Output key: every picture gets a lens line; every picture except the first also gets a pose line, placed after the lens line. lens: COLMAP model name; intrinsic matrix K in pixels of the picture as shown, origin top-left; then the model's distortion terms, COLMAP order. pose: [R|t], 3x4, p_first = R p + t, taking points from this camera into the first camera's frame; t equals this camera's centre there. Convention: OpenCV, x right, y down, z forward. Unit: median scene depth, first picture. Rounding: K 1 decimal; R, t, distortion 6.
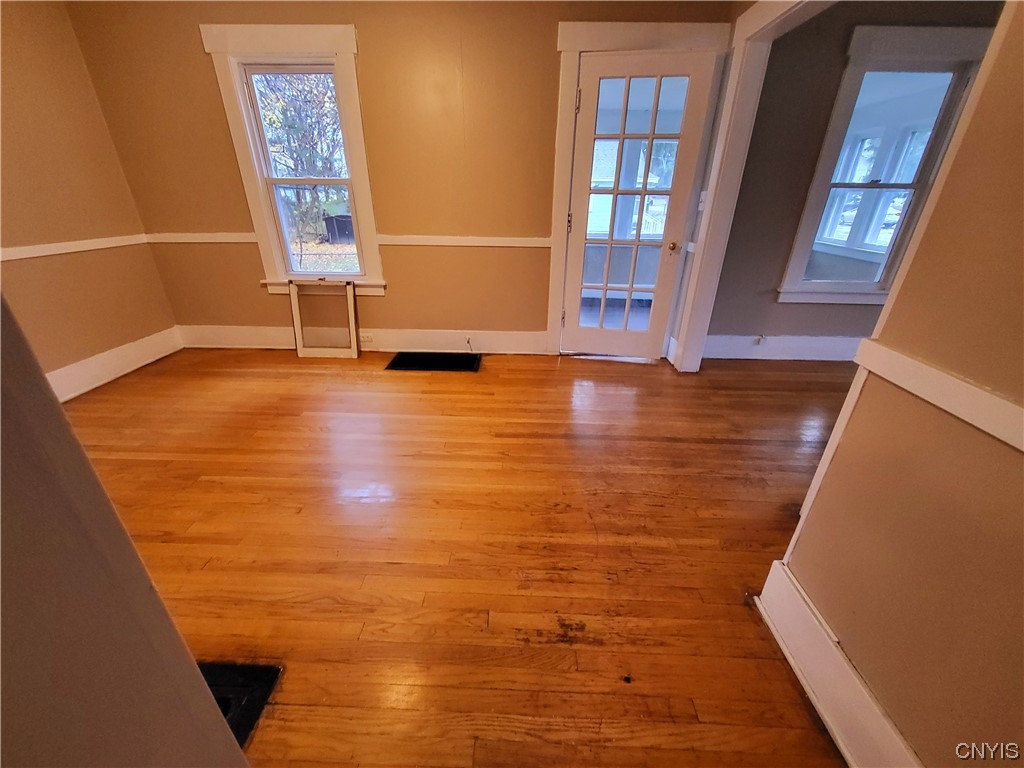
lens RADIAL K [[402.7, 0, 510.4], [0, 402.7, 382.5], [0, 0, 1]] dist [-0.000522, -0.001065]
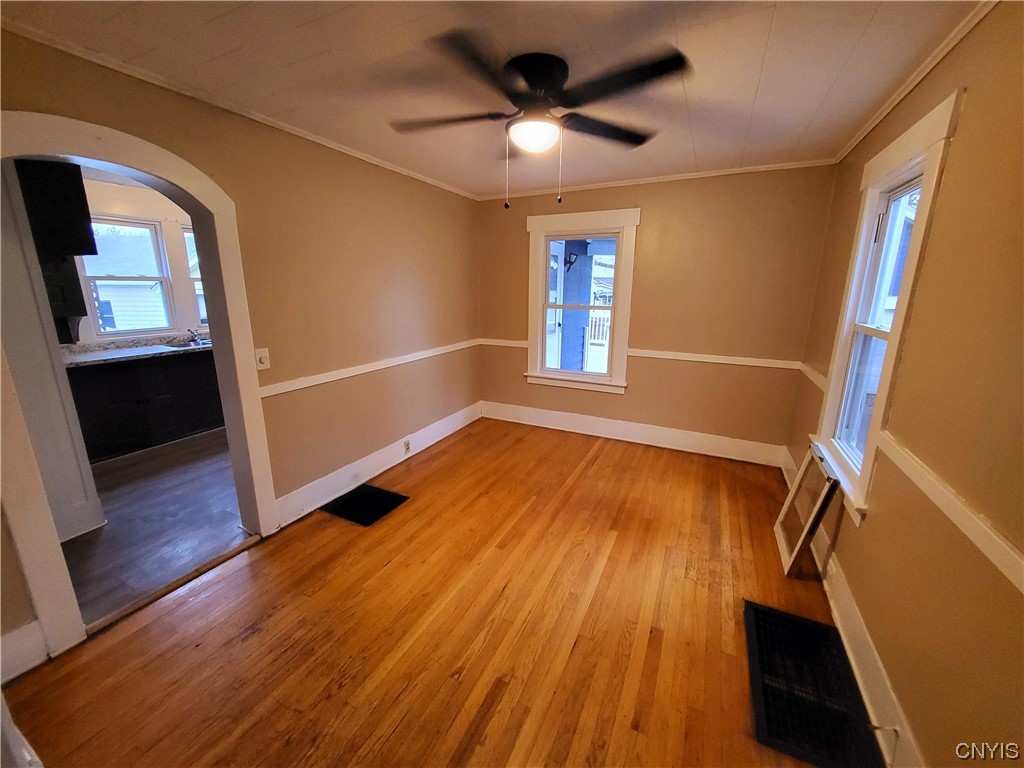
lens RADIAL K [[402.7, 0, 510.4], [0, 402.7, 382.5], [0, 0, 1]] dist [-0.000522, -0.001065]
pose [[-0.415593, 0.203320, -0.886535, 0.485385], [-0.395203, 0.837513, 0.377342, -0.588151], [0.819205, 0.507182, -0.267712, 0.959457]]
